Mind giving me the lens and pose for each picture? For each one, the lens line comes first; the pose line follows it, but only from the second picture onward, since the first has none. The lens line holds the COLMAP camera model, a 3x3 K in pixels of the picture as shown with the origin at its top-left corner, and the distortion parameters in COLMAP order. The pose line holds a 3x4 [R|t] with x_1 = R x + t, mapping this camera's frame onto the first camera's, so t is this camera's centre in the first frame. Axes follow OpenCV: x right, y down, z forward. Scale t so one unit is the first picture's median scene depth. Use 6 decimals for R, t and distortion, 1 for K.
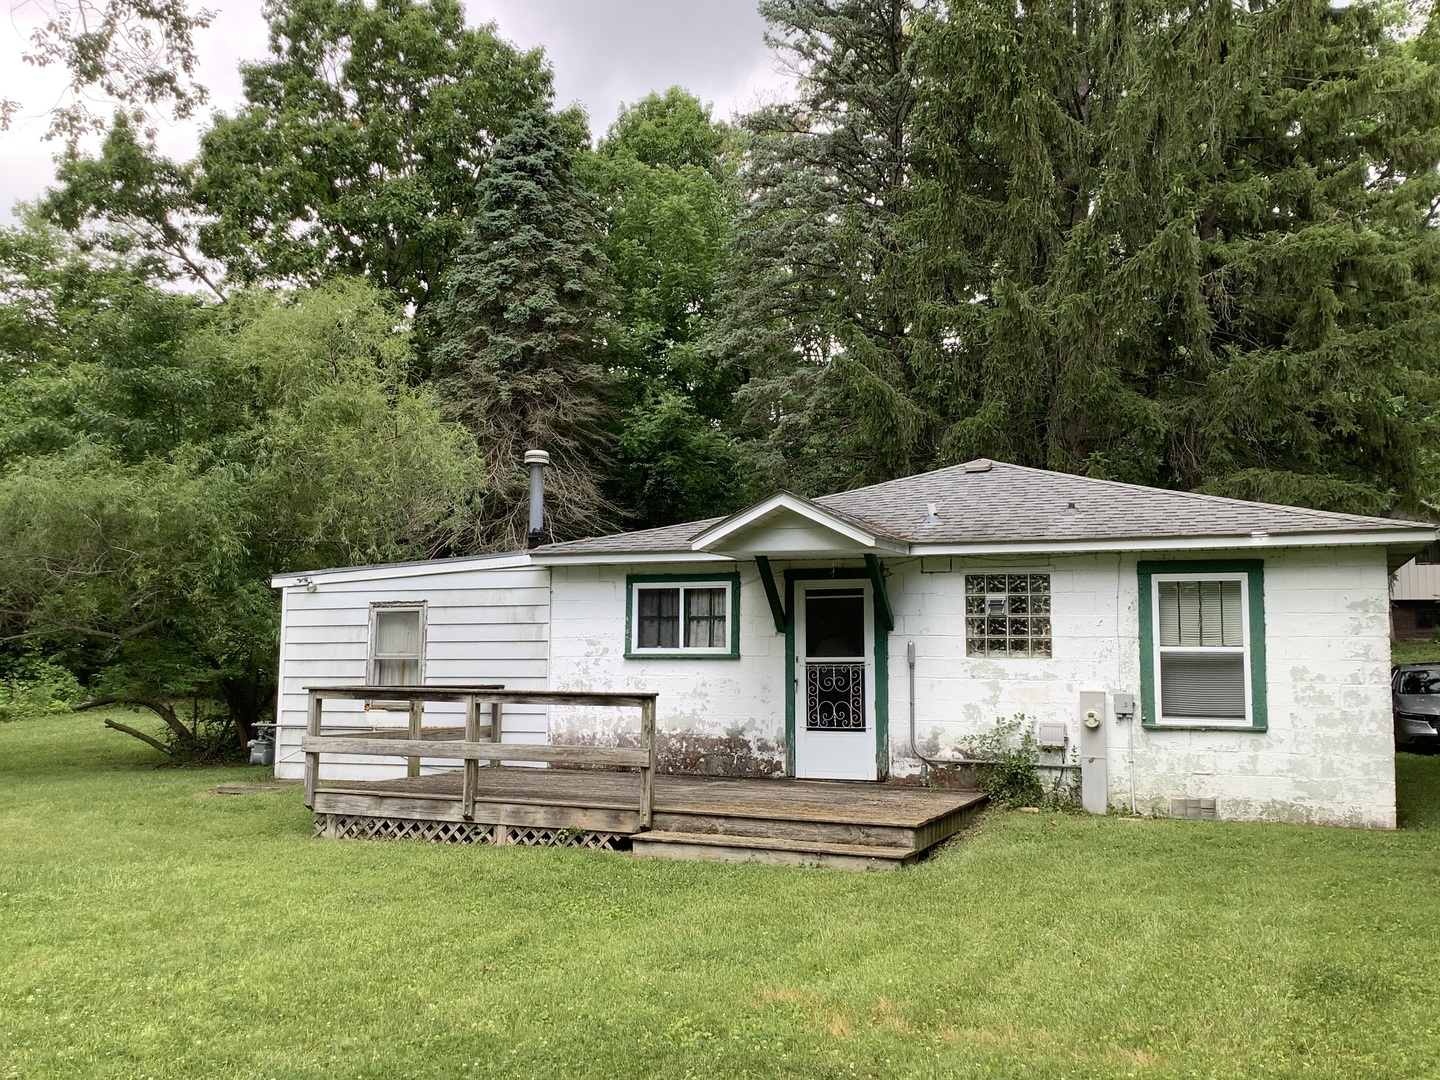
lens RADIAL K [[1287.3, 0, 719.6], [0, 1287.3, 538.1], [0, 0, 1]] dist [0.102758, 0.008843]
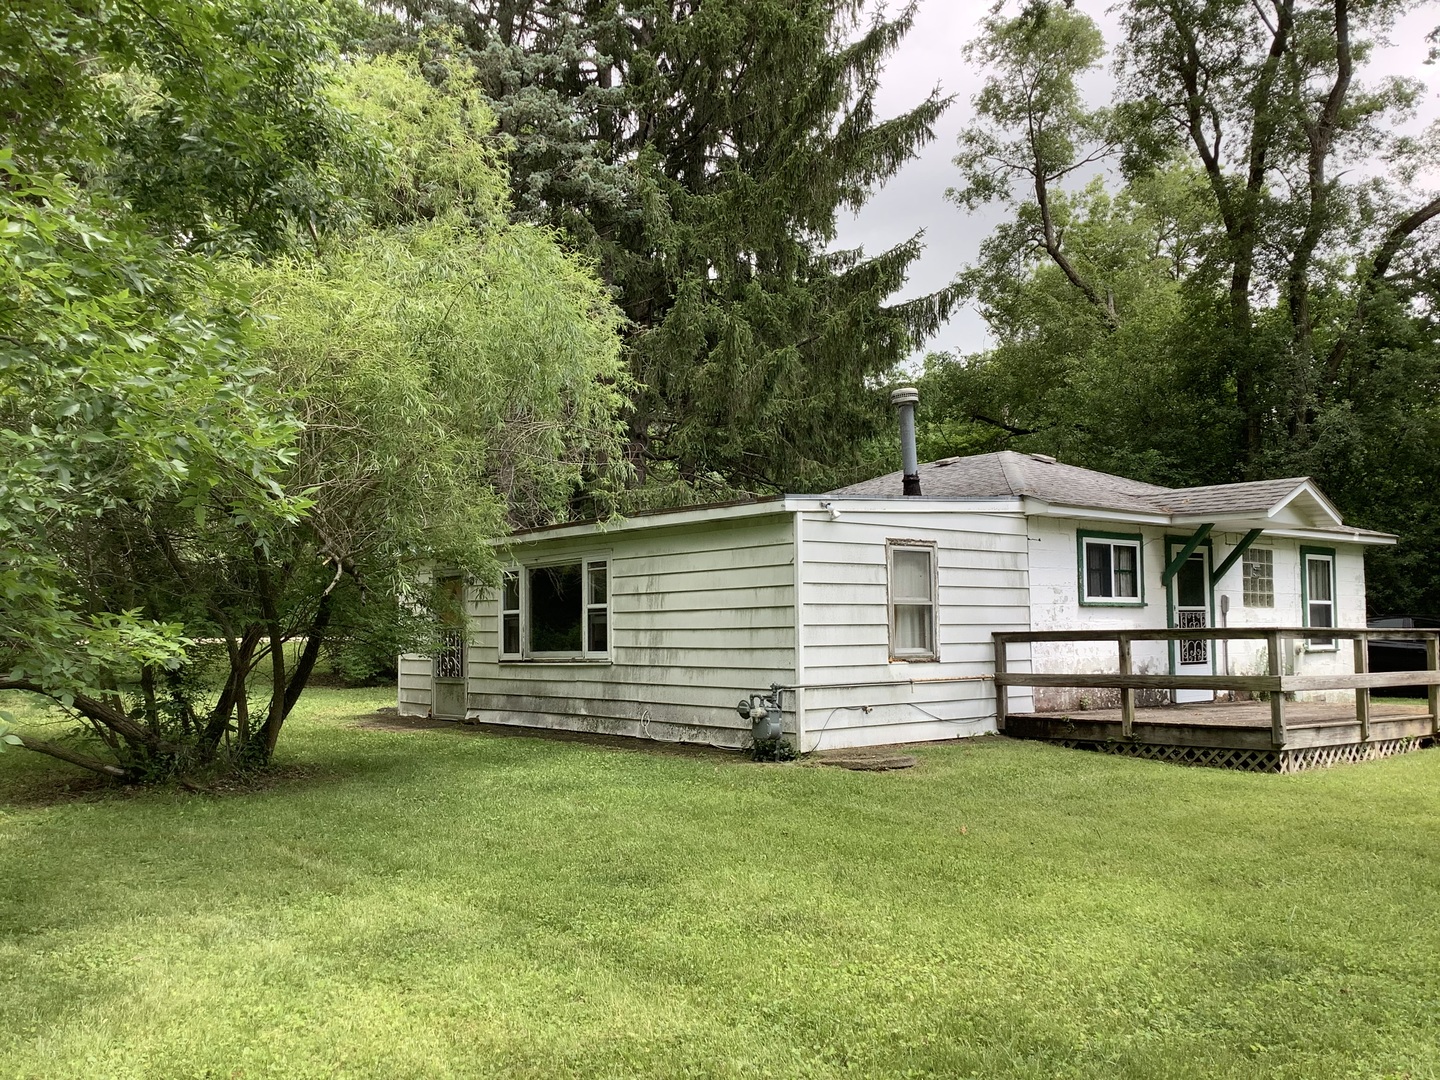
lens RADIAL K [[1287.3, 0, 719.5], [0, 1287.3, 543.2], [0, 0, 1]] dist [0.102758, 0.008843]
pose [[0.466923, 0.056067, 0.882519, -1.175676], [-0.071806, 0.997096, -0.025355, 0.089816], [-0.881378, -0.051531, 0.469593, 0.758313]]
